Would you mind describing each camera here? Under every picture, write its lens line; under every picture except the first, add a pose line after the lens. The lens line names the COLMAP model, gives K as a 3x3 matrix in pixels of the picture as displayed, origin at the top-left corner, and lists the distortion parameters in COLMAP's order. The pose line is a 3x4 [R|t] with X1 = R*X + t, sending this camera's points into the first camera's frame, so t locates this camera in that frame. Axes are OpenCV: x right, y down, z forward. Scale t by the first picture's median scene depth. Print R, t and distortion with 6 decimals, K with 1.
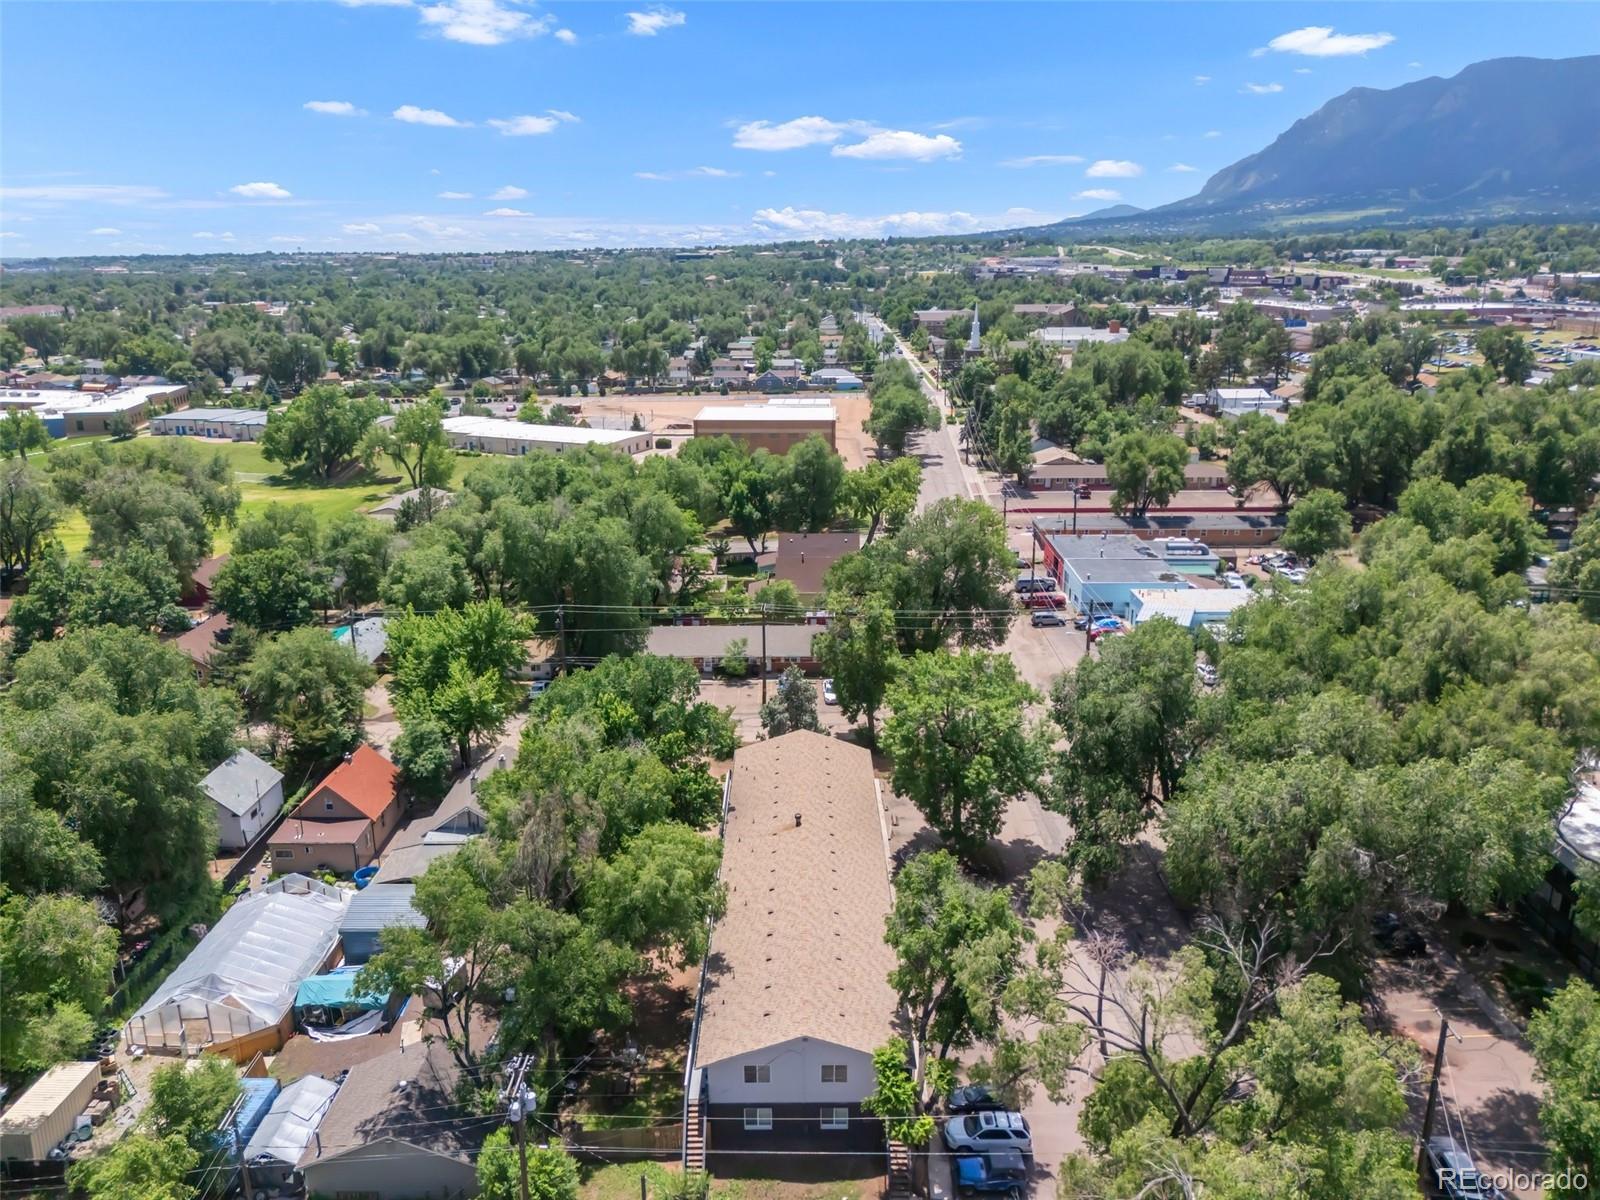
lens RADIAL K [[1159.2, 0, 800.0], [0, 1159.2, 600.0], [0, 0, 1]] dist [0.000829, -0.002763]
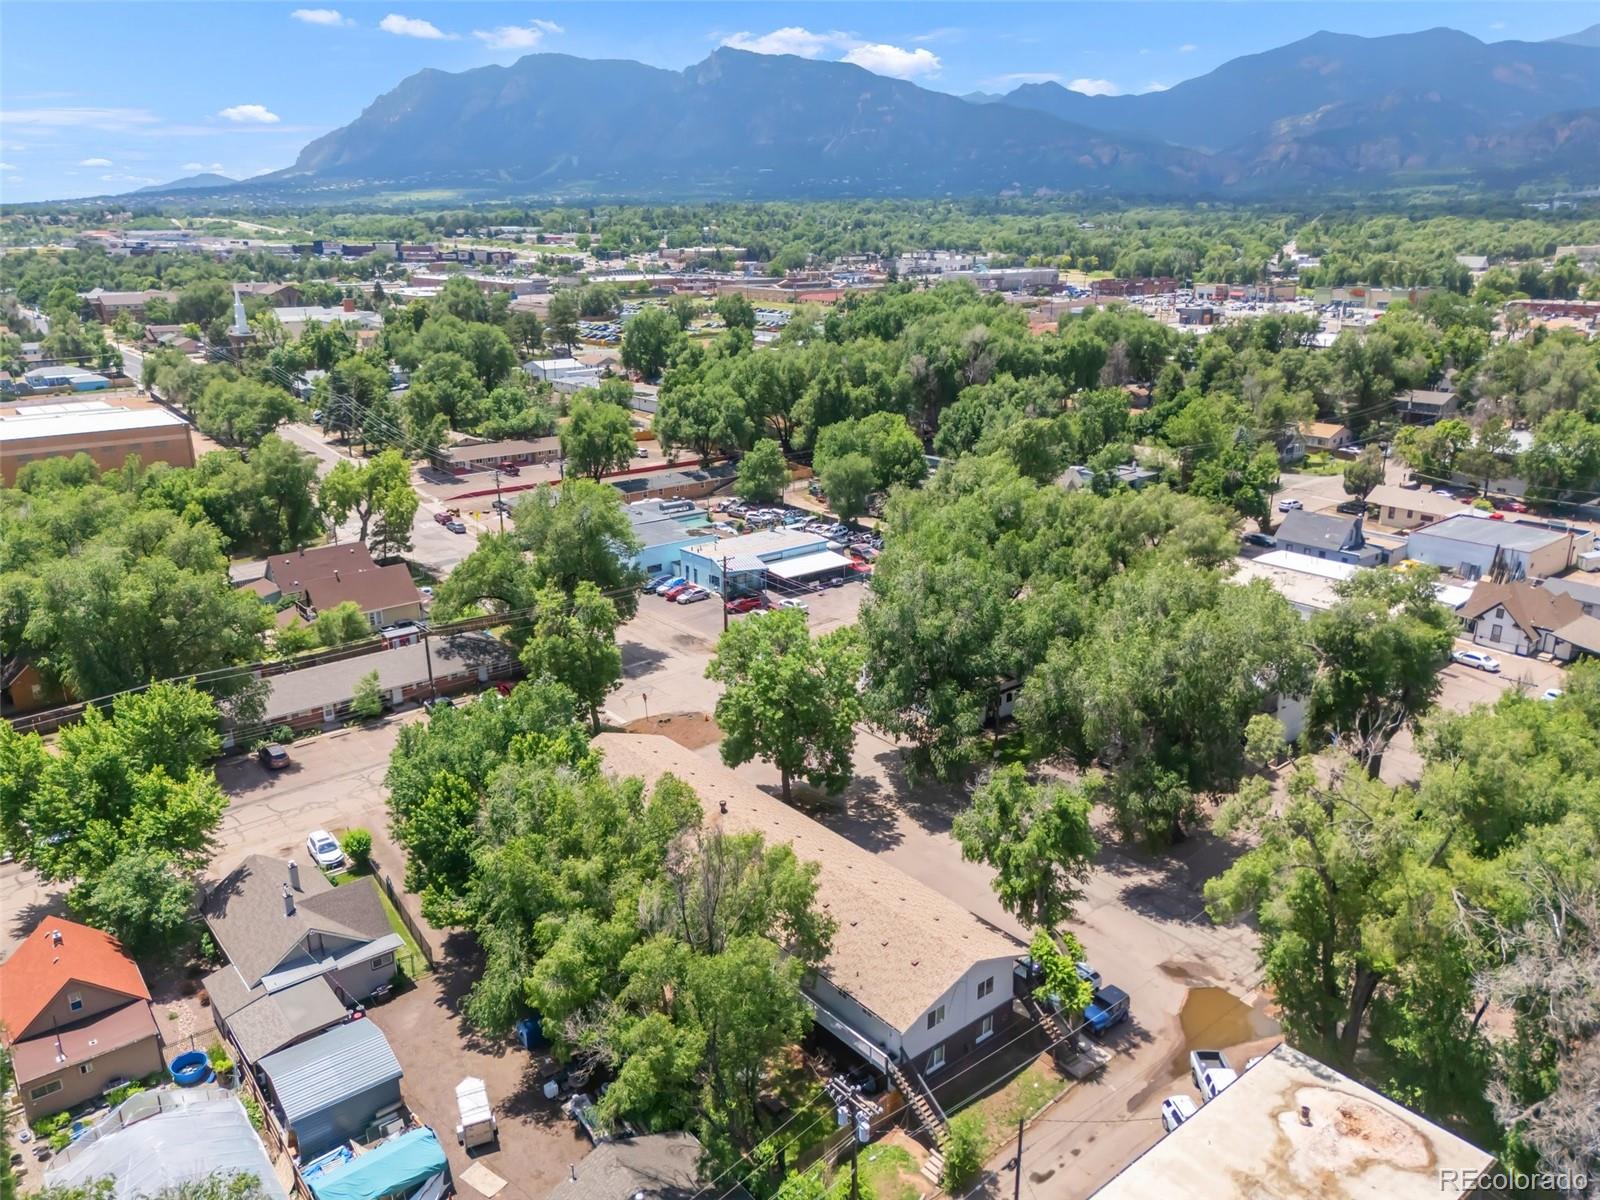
lens RADIAL K [[1121.0, 0, 800.3], [0, 1121.0, 671.1], [0, 0, 1]] dist [0.001872, -0.006820]
pose [[0.760102, -0.228567, 0.608278, -0.111204], [0.175948, 0.973520, 0.145948, -0.011668], [-0.625529, -0.003910, 0.780191, 0.044945]]
